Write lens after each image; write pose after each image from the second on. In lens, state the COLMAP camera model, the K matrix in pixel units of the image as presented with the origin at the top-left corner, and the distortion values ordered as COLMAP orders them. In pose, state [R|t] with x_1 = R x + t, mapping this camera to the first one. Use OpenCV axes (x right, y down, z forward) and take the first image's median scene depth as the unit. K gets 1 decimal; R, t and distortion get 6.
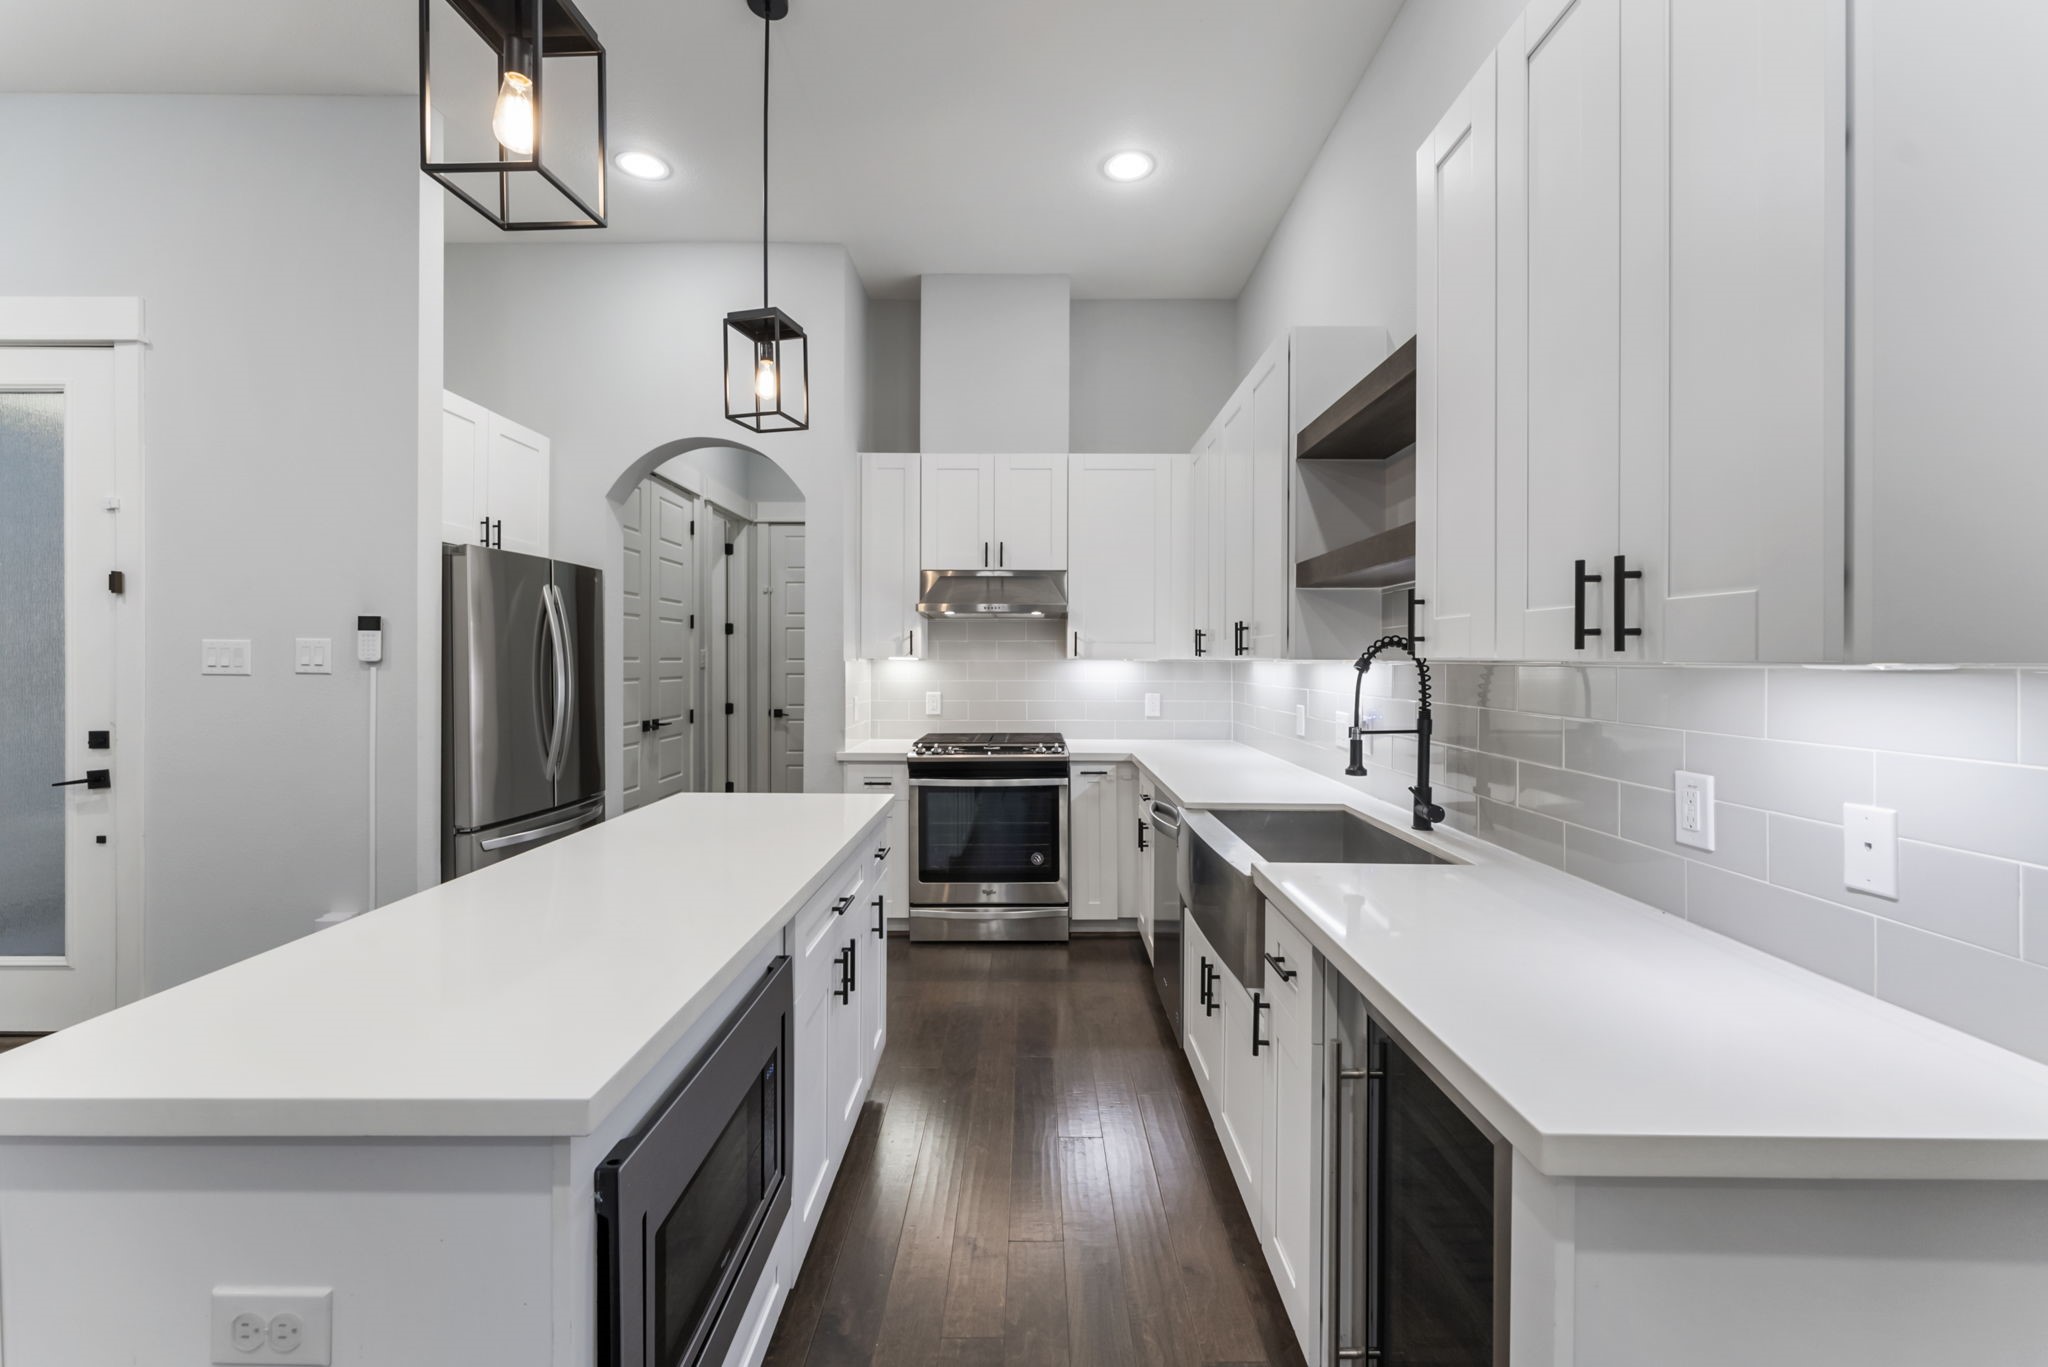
lens RADIAL K [[835.6, 0, 1033.2], [0, 835.6, 662.2], [0, 0, 1]] dist [0.004954, -0.000912]
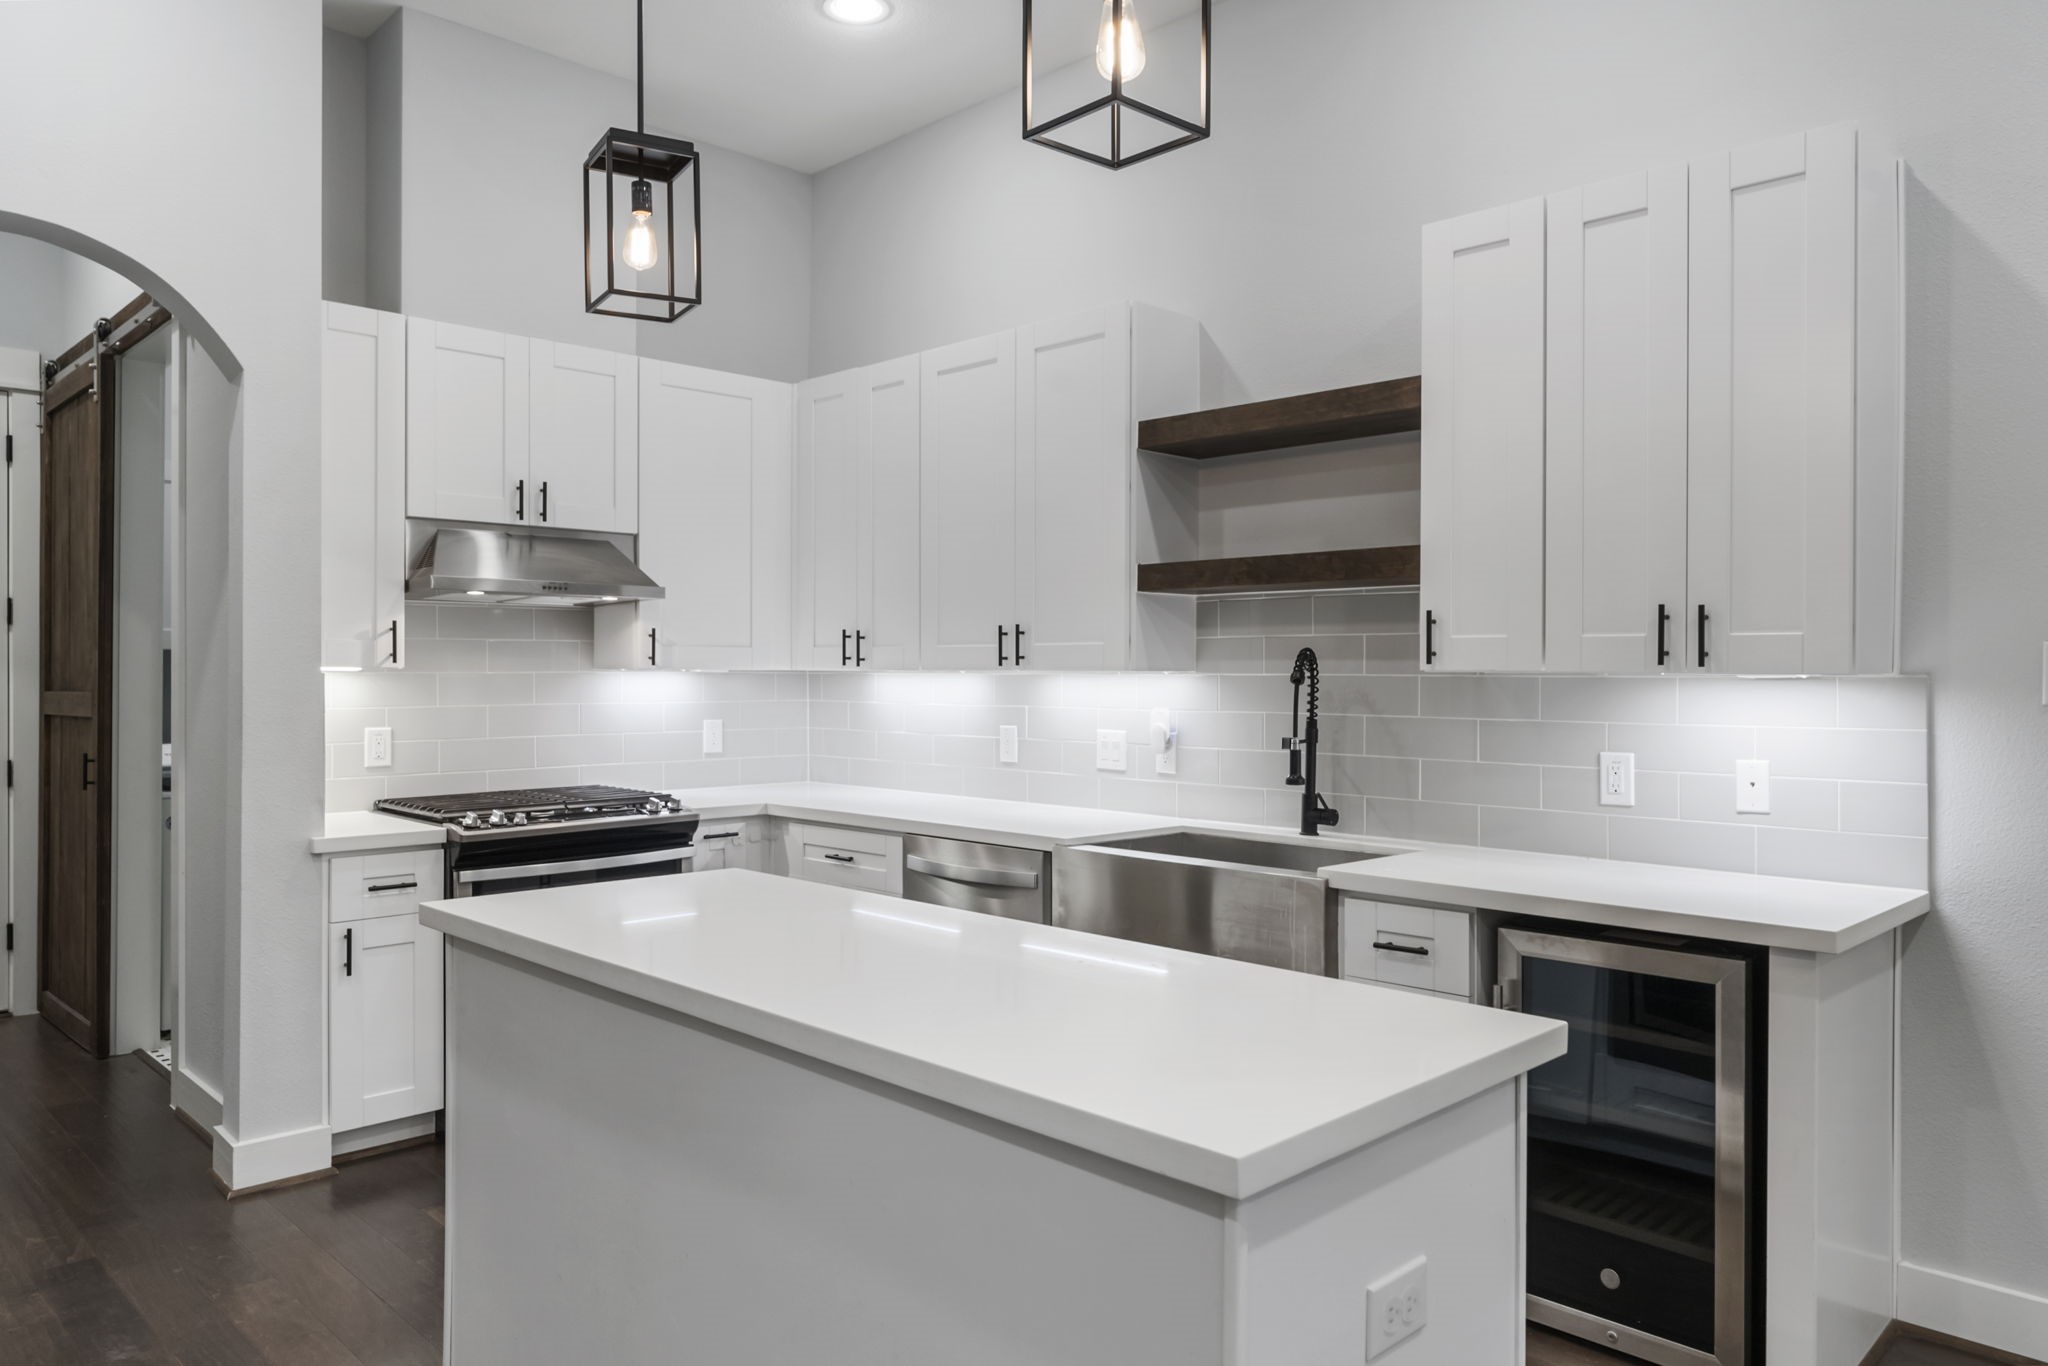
lens RADIAL K [[1367.5, 0, 1029.5], [0, 1367.5, 679.3], [0, 0, 1]] dist [0.001890, 0.001975]
pose [[0.709725, -0.005608, 0.704456, -0.646024], [0.001947, 0.999980, 0.005998, -0.002730], [-0.704476, -0.002886, 0.709722, 0.028056]]
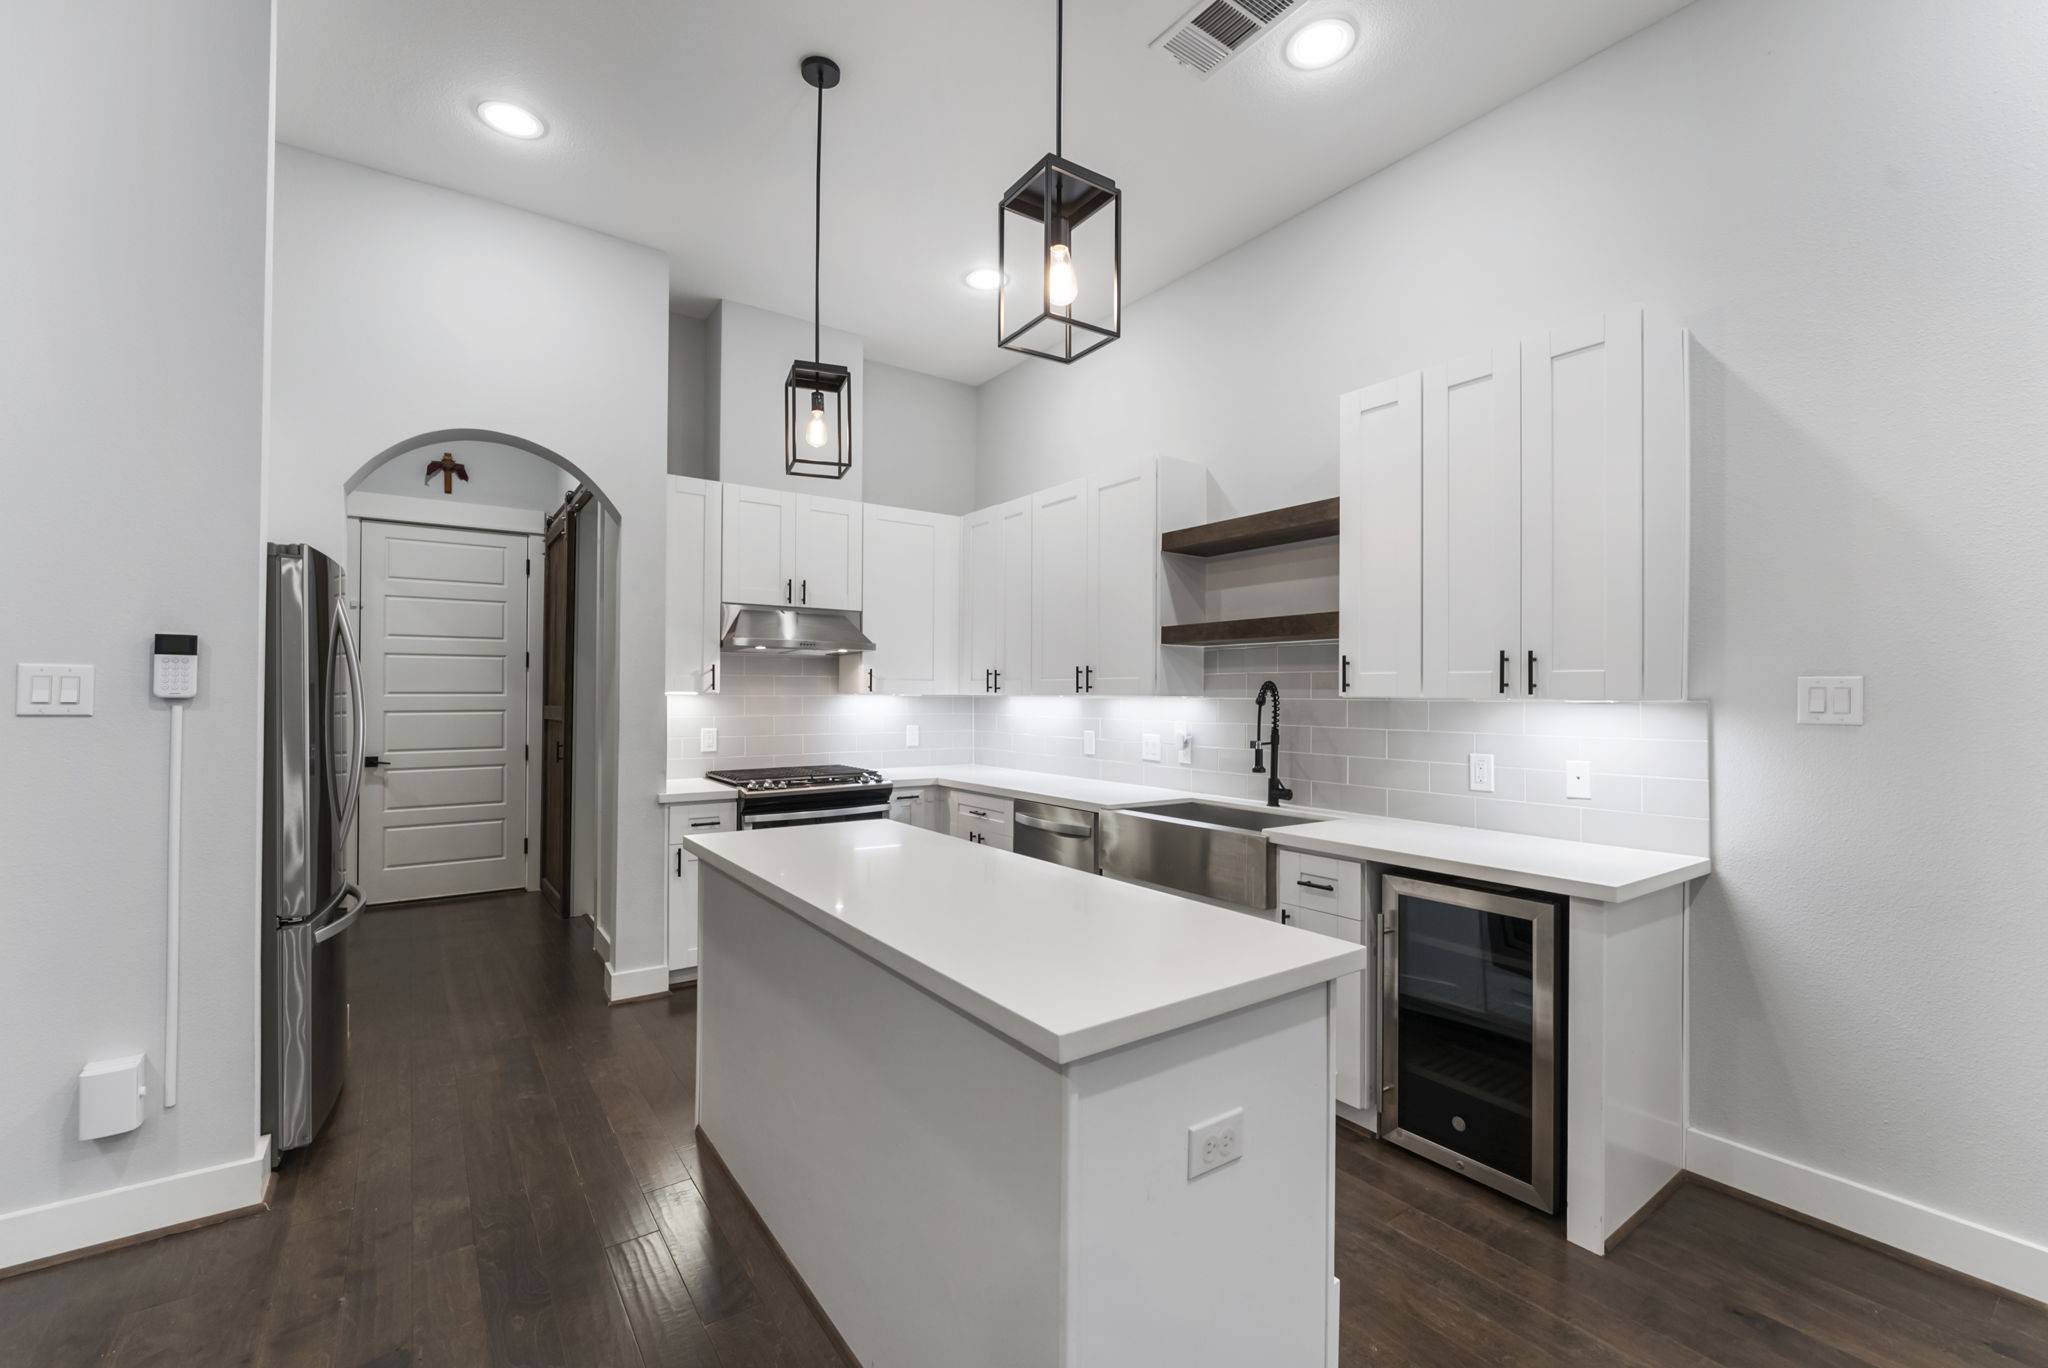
lens RADIAL K [[853.4, 0, 1027.2], [0, 853.4, 691.8], [0, 0, 1]] dist [-0.001349, -0.000316]
pose [[0.812810, 0.003293, 0.582520, -0.548994], [-0.000988, 0.999990, -0.004273, -0.003341], [-0.582528, 0.002898, 0.812805, -0.013538]]
